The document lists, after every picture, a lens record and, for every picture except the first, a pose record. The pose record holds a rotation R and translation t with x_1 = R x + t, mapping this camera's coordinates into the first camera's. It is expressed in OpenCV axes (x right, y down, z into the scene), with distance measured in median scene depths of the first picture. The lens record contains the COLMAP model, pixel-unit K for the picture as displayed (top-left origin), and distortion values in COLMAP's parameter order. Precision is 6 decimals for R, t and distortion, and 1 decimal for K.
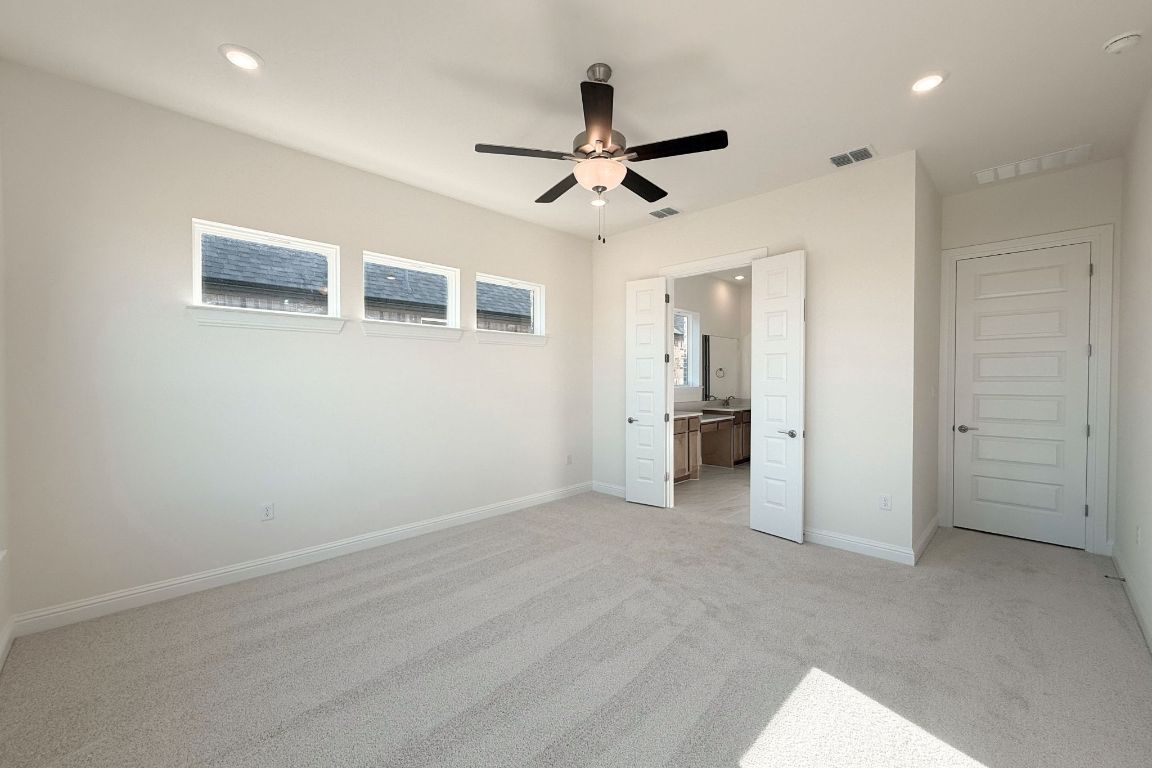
lens RADIAL K [[458.6, 0, 570.1], [0, 458.6, 385.8], [0, 0, 1]] dist [0.000430, 0.000025]
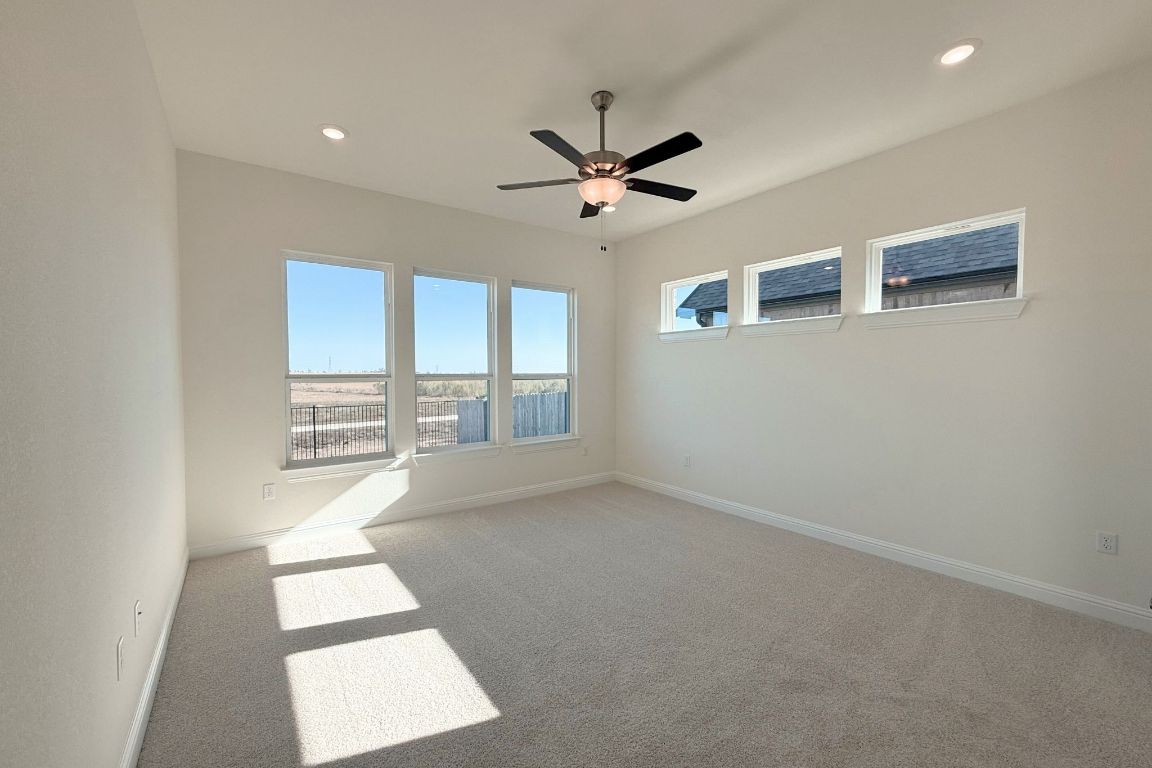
lens RADIAL K [[458.6, 0, 570.1], [0, 458.6, 385.8], [0, 0, 1]] dist [0.000430, 0.000025]
pose [[-0.151904, 0.028002, -0.987999, 0.674825], [-0.013920, 0.999439, 0.030466, -0.013603], [0.988297, 0.018381, -0.151429, 0.628246]]
